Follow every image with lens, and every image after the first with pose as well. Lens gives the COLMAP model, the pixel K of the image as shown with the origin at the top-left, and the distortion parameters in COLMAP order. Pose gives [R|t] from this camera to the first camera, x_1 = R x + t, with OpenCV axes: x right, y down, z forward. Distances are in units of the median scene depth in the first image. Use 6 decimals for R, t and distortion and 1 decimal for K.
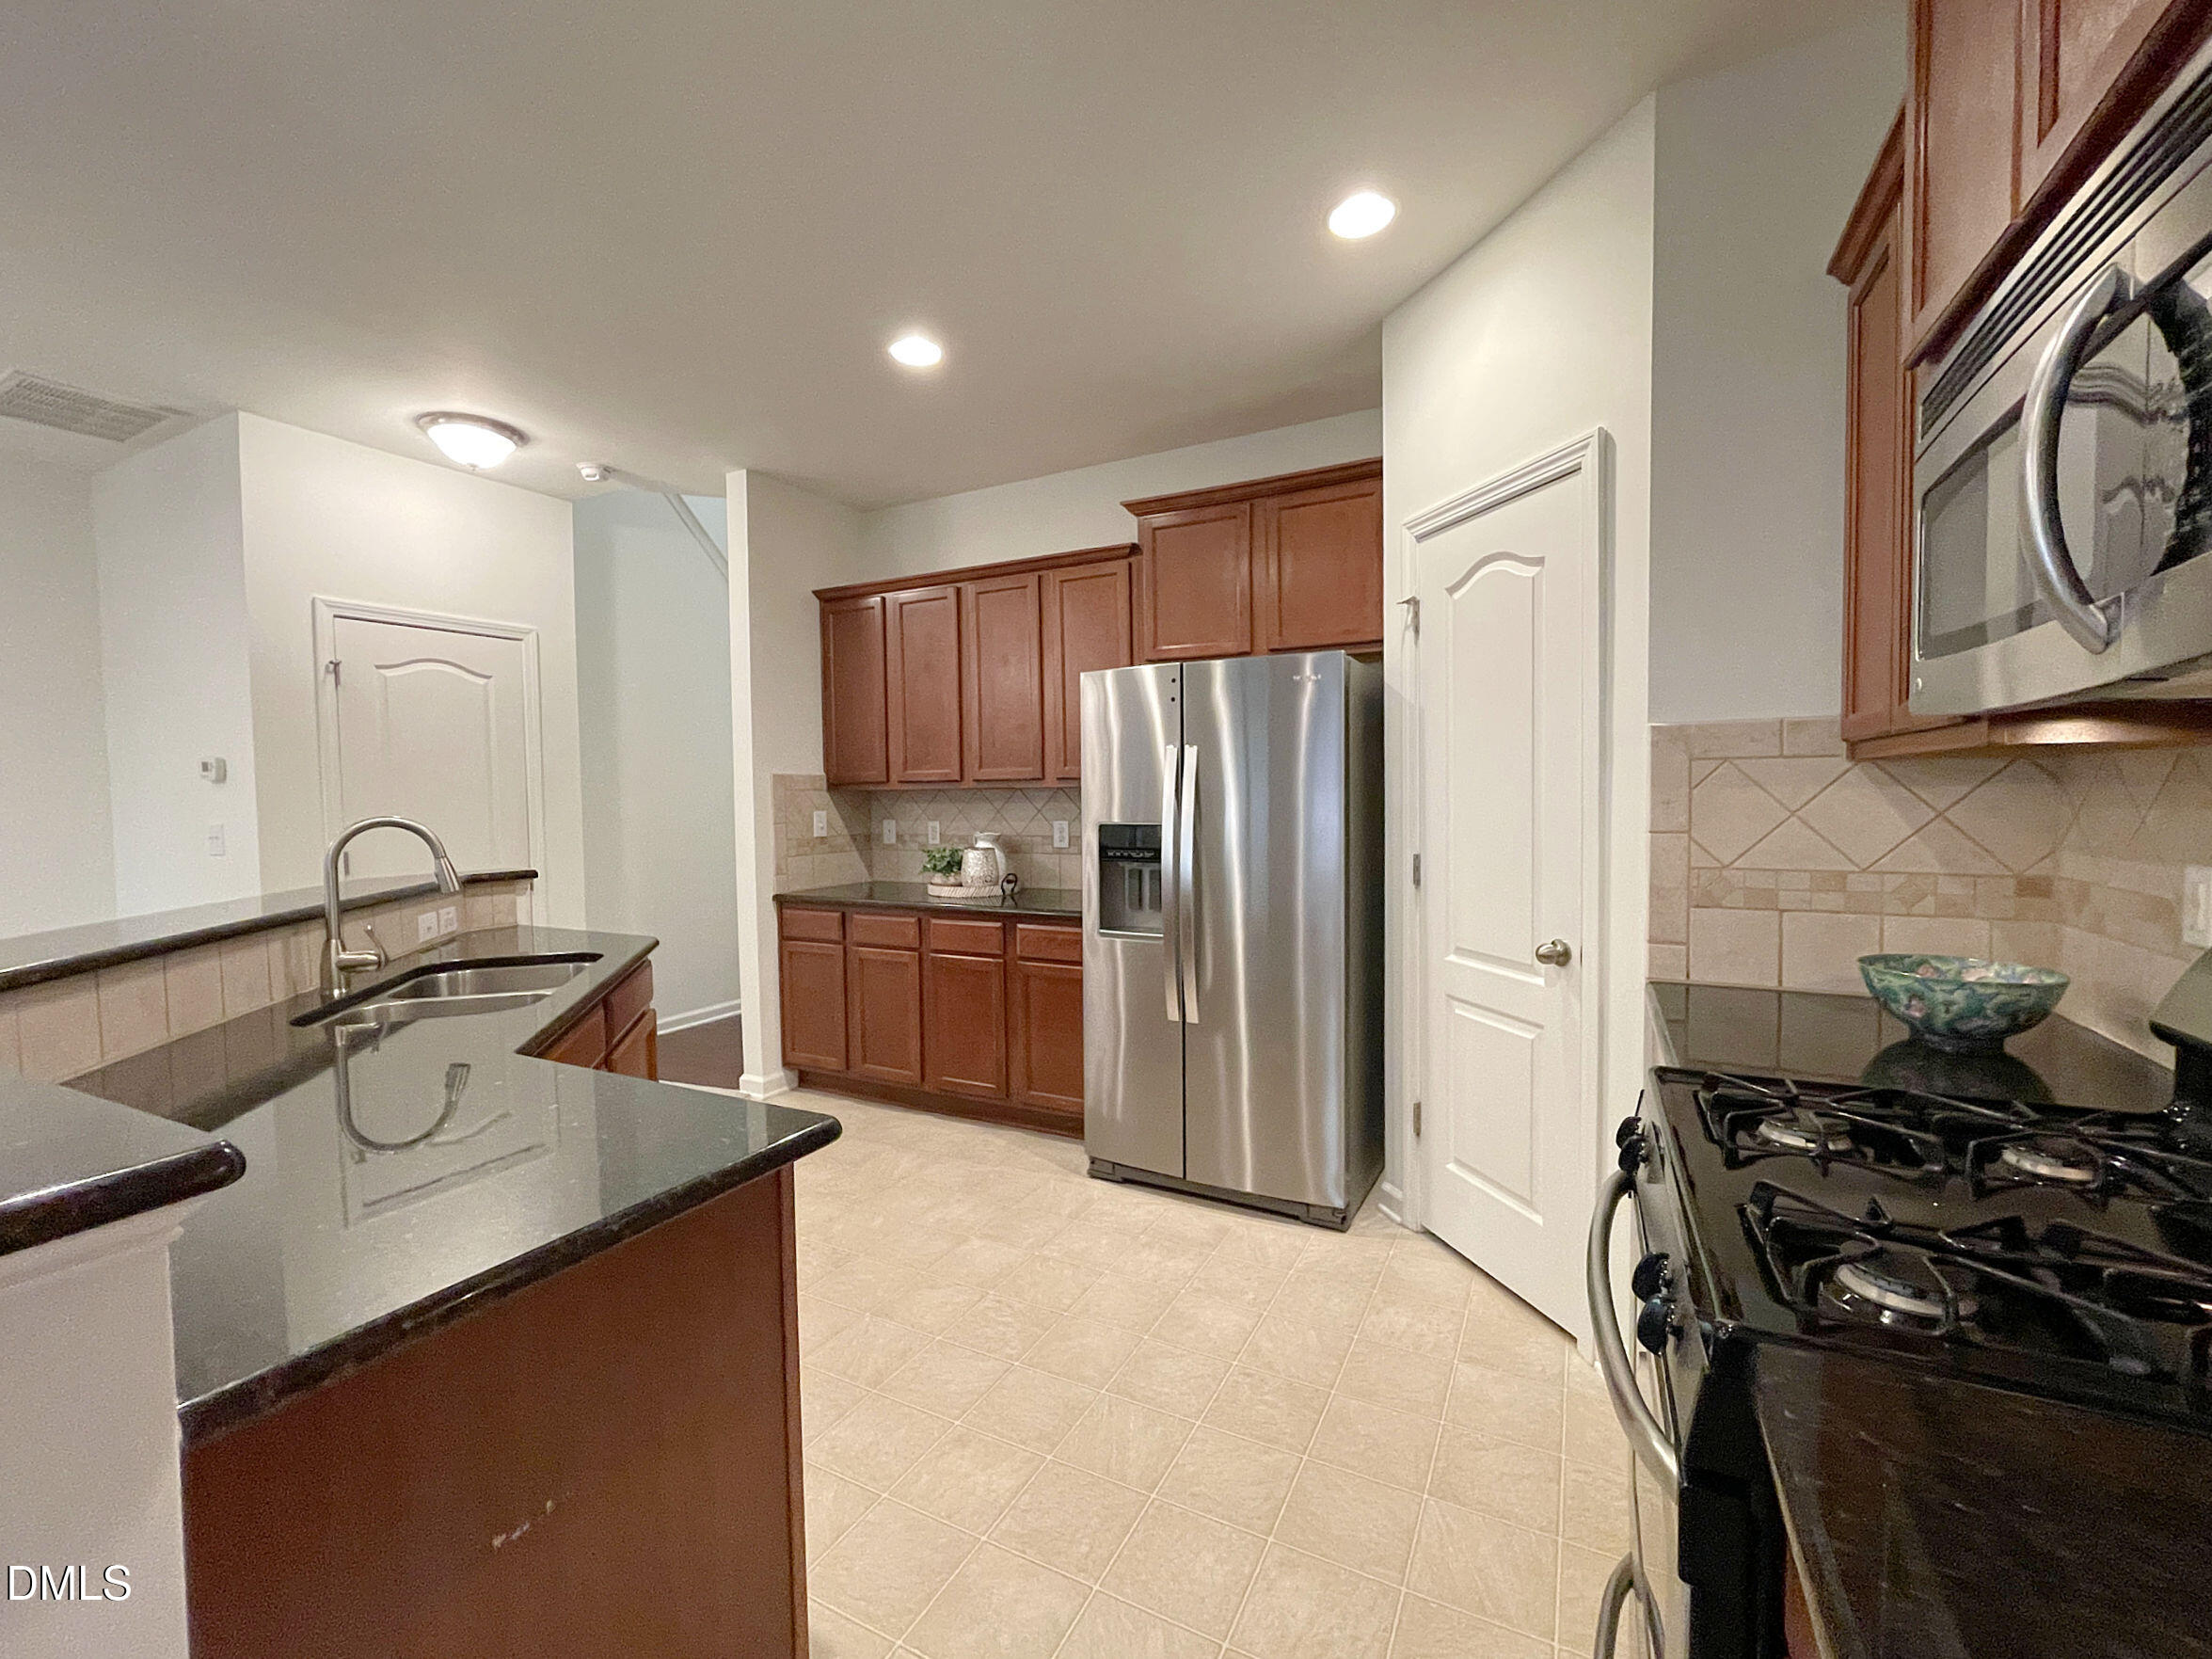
lens RADIAL K [[902.5, 0, 1105.7], [0, 902.5, 827.2], [0, 0, 1]] dist [0.001868, -0.000612]
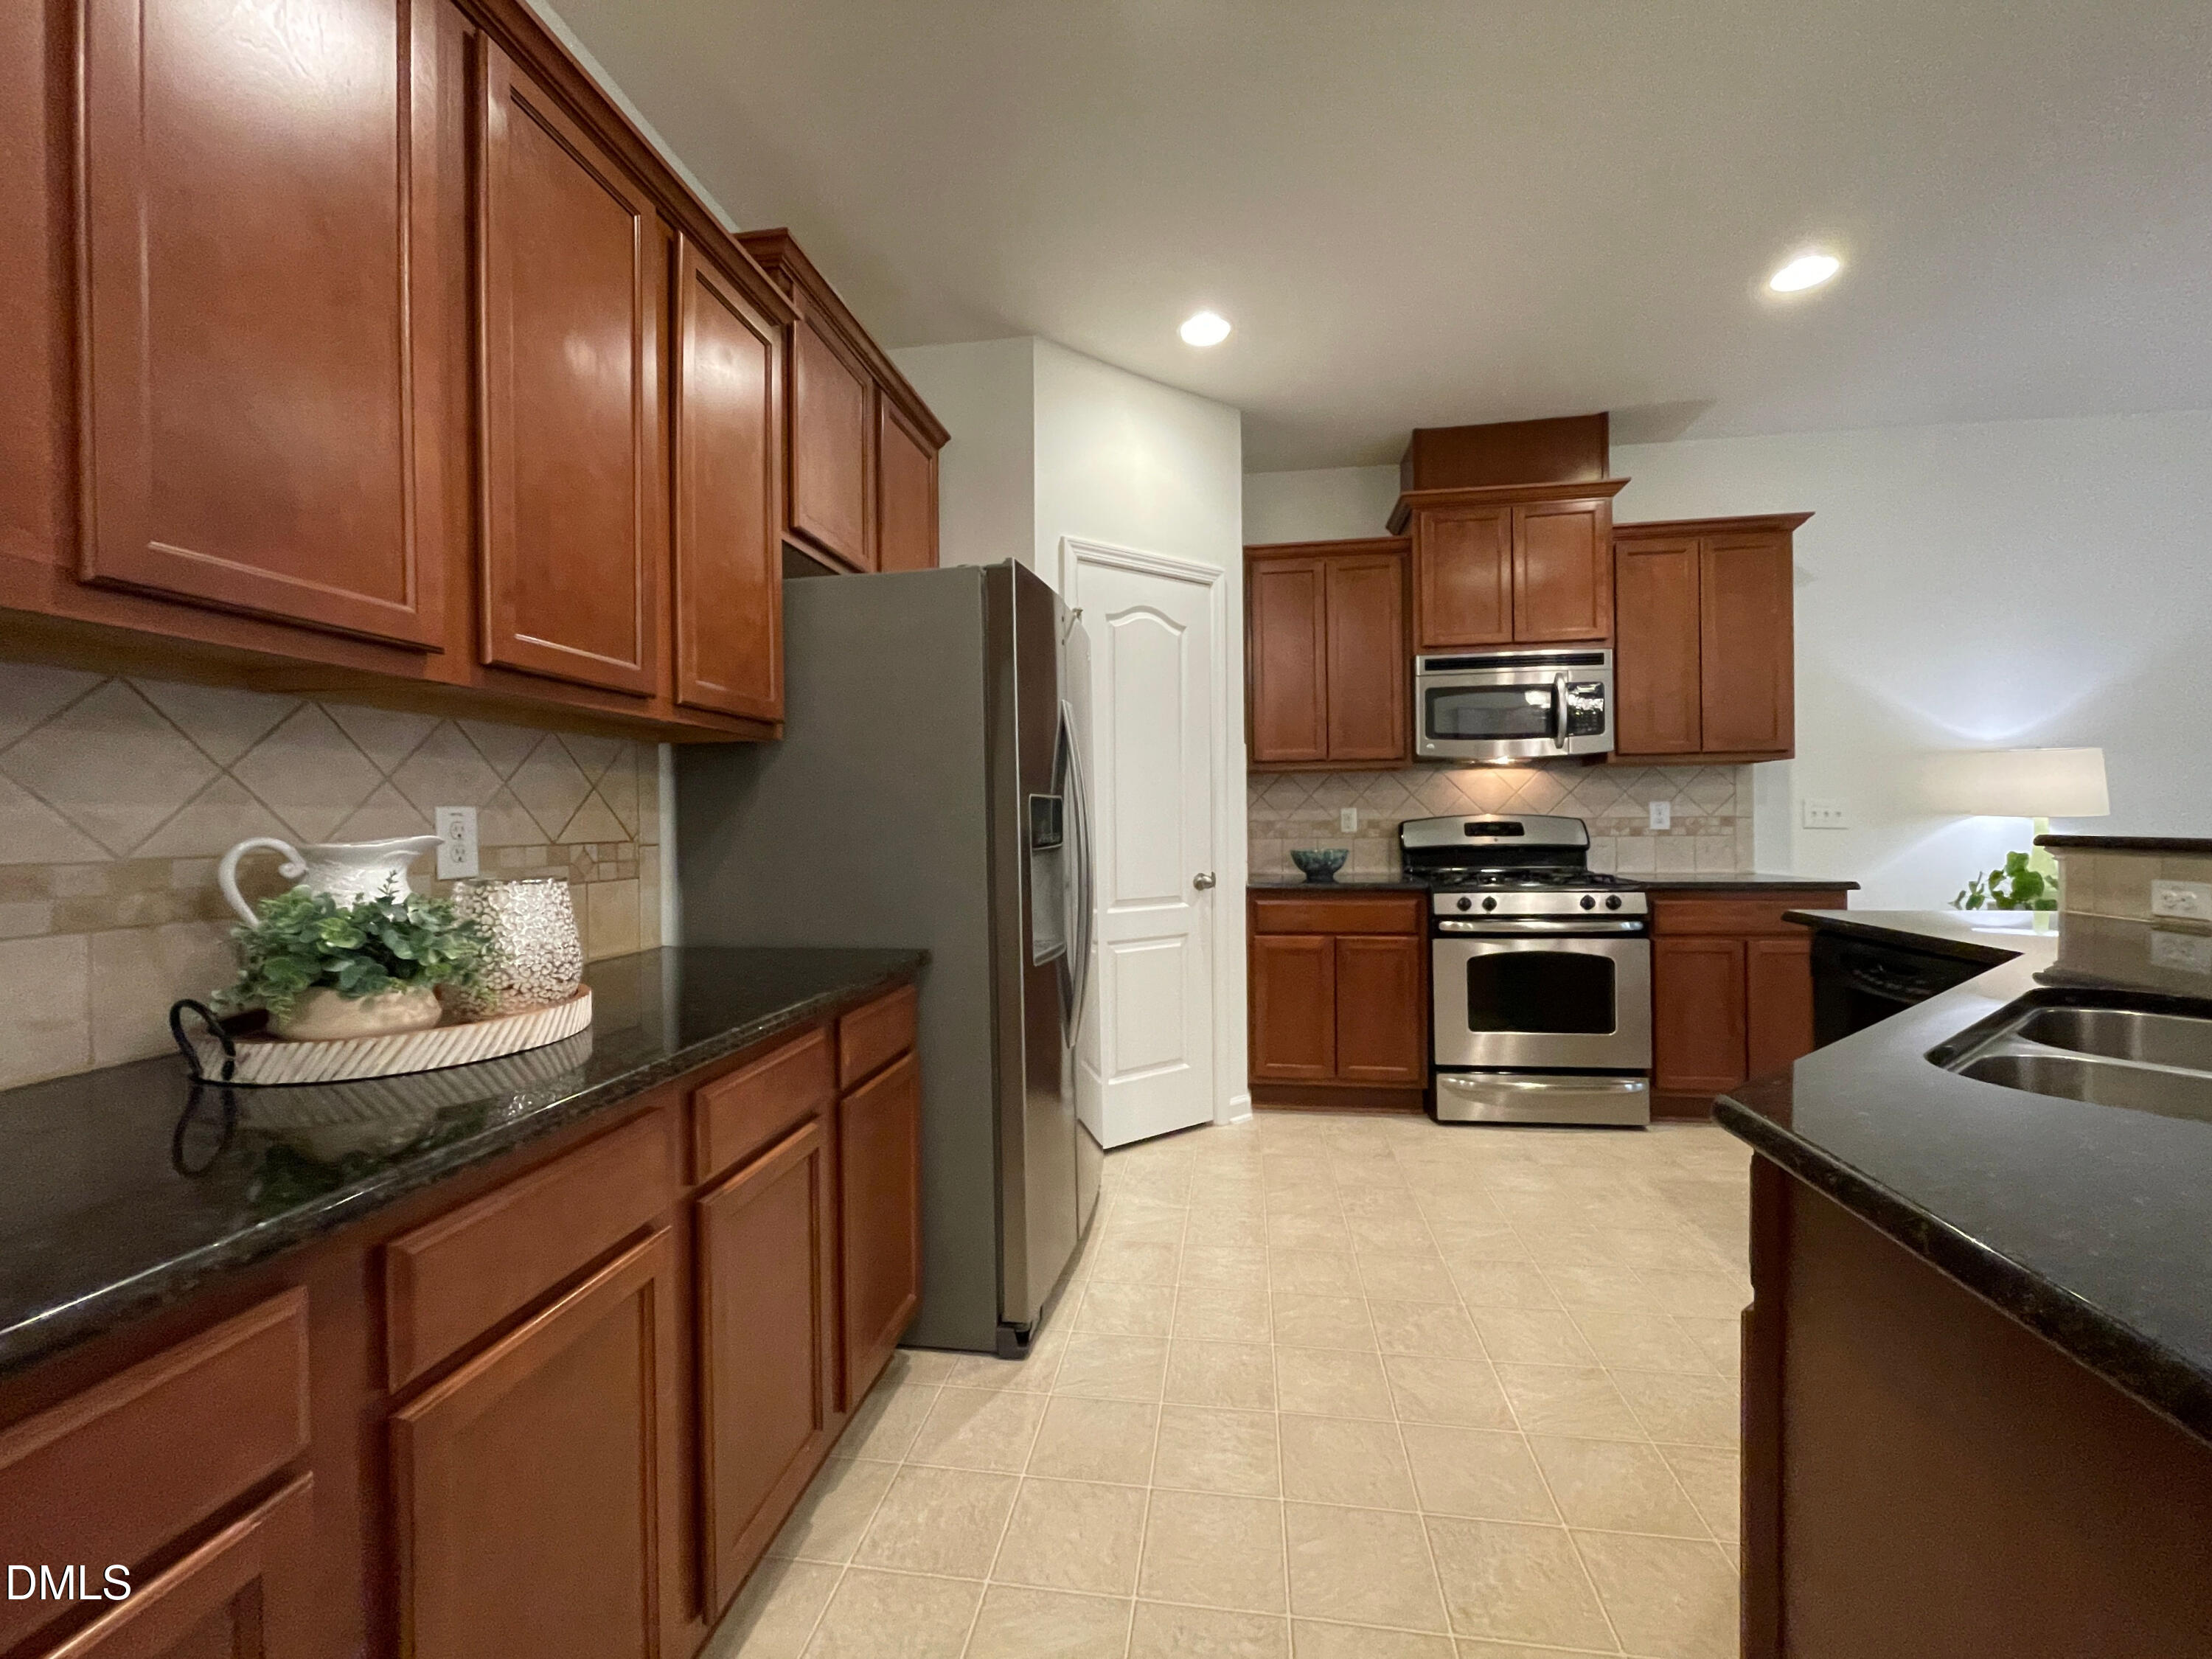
lens RADIAL K [[902.5, 0, 1096.6], [0, 902.5, 825.8], [0, 0, 1]] dist [0.001868, -0.000612]
pose [[-0.316512, 0.010966, 0.948525, -0.781255], [0.052129, 0.998623, 0.005849, 0.019681], [-0.947155, 0.051297, -0.316647, 1.396448]]
